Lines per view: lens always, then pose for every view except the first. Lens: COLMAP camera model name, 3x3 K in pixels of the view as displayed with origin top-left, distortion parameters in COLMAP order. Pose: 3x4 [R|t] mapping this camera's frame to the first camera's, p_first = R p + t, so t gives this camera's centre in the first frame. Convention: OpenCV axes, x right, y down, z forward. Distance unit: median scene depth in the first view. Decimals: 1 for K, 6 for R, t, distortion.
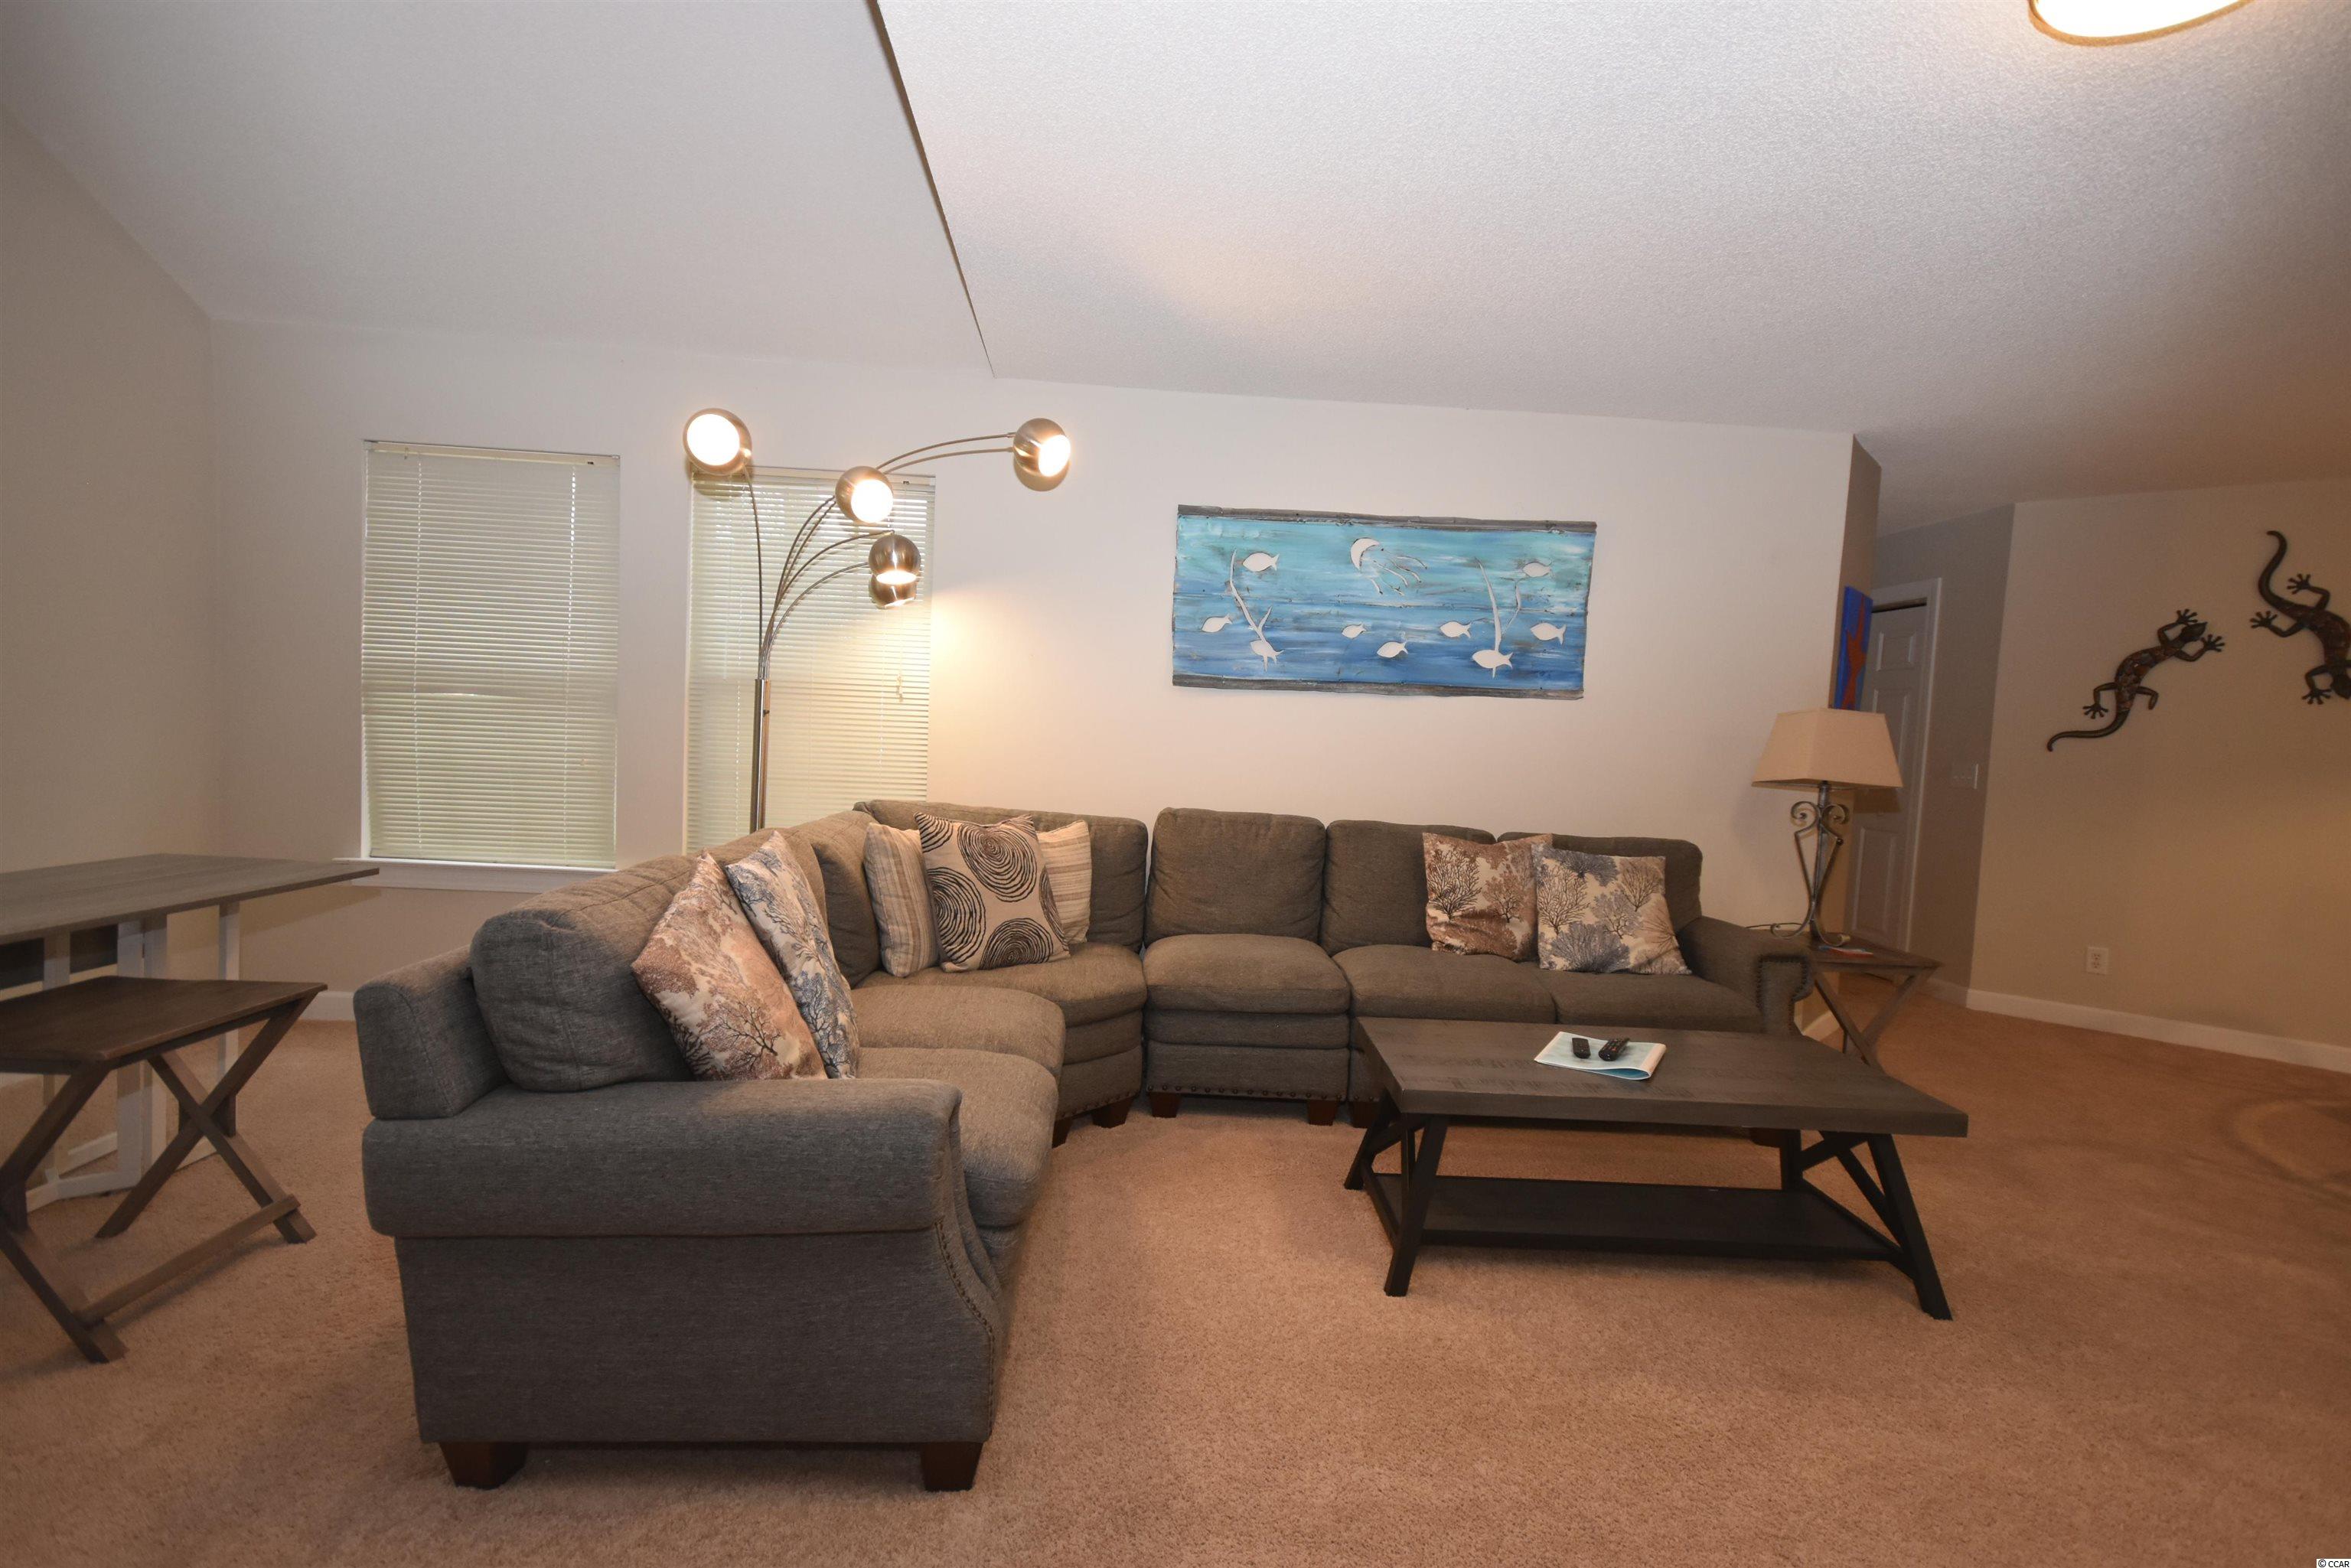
lens RADIAL K [[1132.9, 0, 1173.9], [0, 1132.9, 788.3], [0, 0, 1]] dist [0.000492, 0.000464]
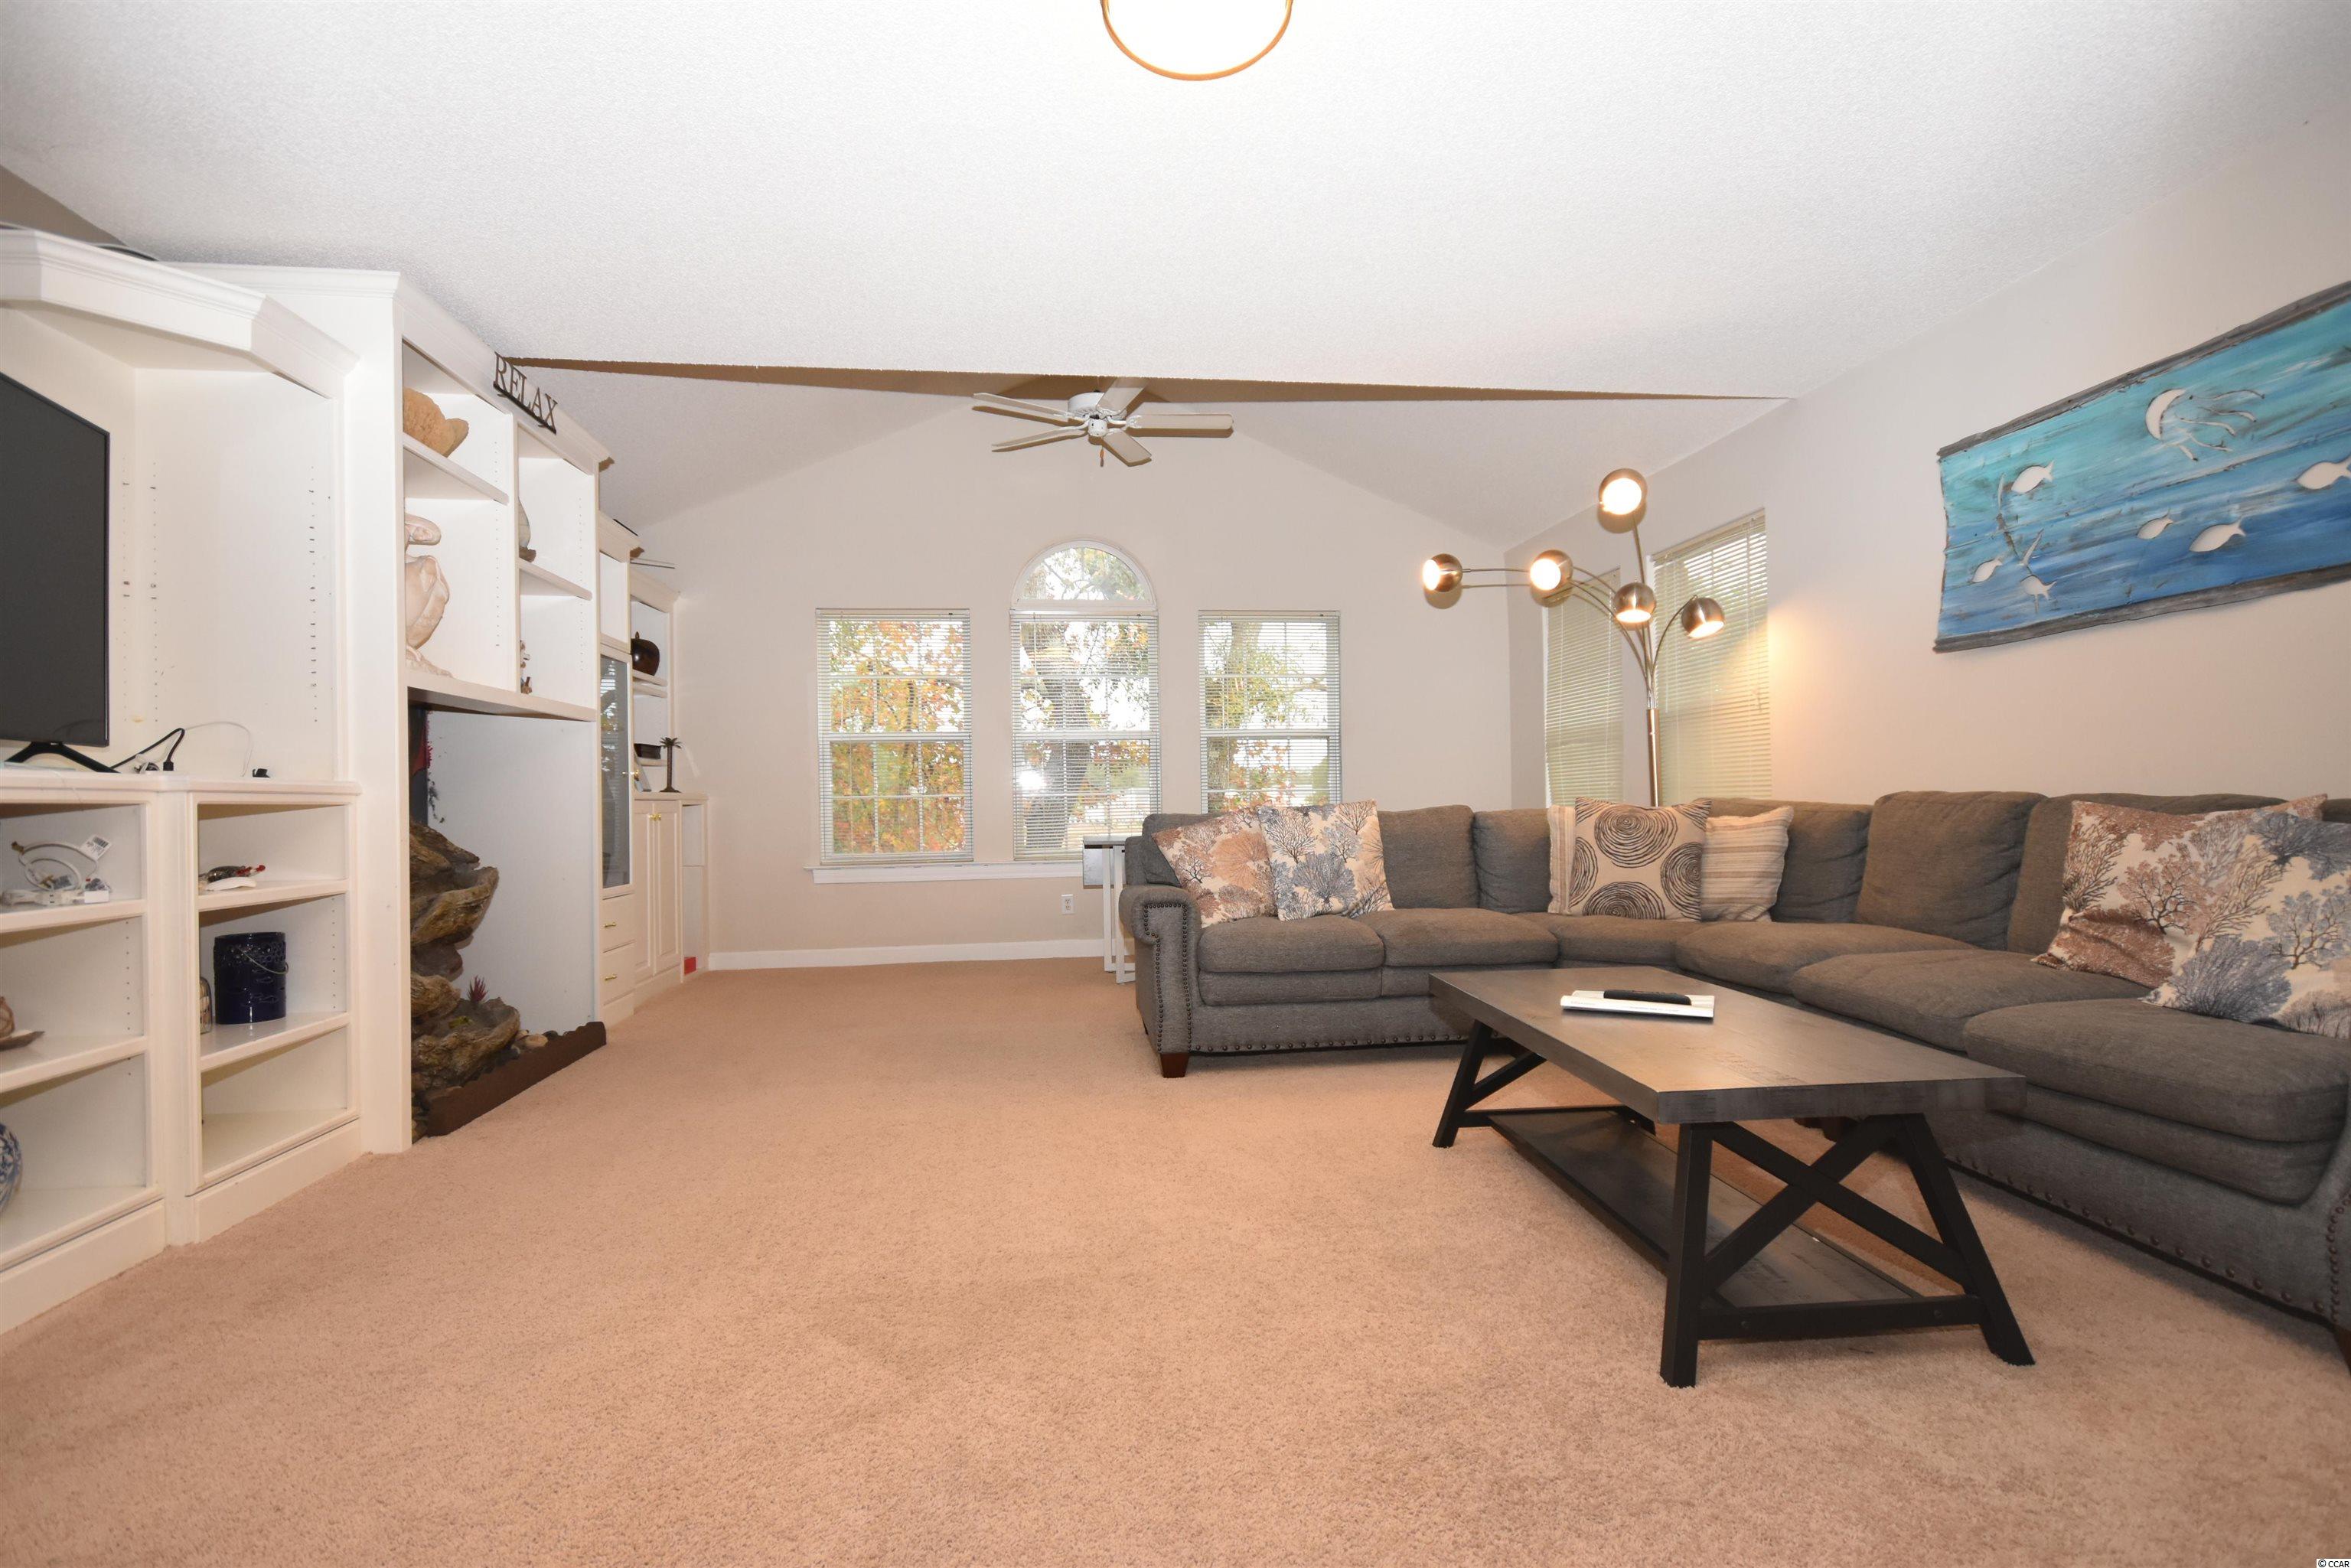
lens RADIAL K [[1132.9, 0, 1175.0], [0, 1132.9, 792.3], [0, 0, 1]] dist [0.000492, 0.000464]
pose [[0.044878, -0.057992, -0.997308, 0.829994], [-0.031917, 0.997721, -0.059452, 0.085991], [0.998483, 0.034499, 0.042924, 0.375937]]
